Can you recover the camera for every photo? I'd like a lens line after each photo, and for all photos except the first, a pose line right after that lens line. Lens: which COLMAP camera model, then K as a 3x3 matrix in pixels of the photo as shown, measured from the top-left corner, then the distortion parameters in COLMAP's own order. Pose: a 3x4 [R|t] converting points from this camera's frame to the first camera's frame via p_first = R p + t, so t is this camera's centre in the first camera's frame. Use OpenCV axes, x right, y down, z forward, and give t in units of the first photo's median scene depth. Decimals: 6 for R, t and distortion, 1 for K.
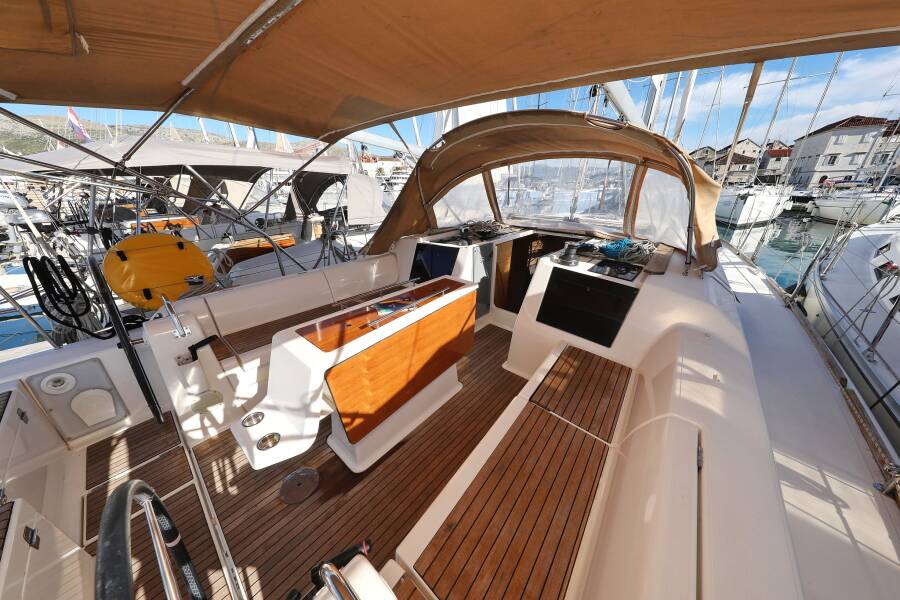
lens RADIAL K [[289.3, 0, 450.0], [0, 289.3, 300.0], [0, 0, 1]] dist [-0.000174, 0.000014]
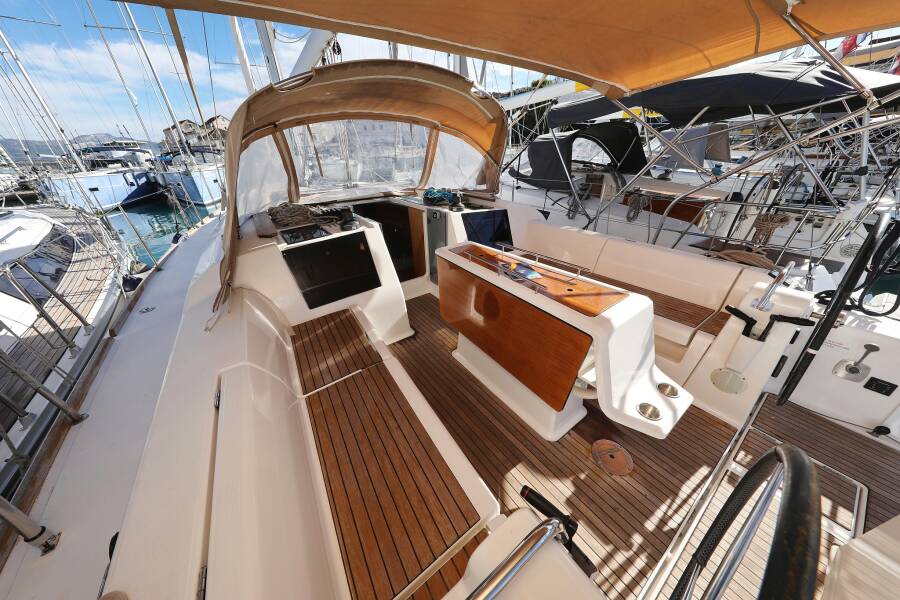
lens RADIAL K [[271.1, 0, 439.2], [0, 271.1, 303.0], [0, 0, 1]] dist [-0.000137, 0.000037]
pose [[0.249101, -0.496882, 0.831299, -0.800253], [0.391856, 0.836667, 0.382670, -0.281728], [-0.885662, 0.230426, 0.403121, 0.689999]]
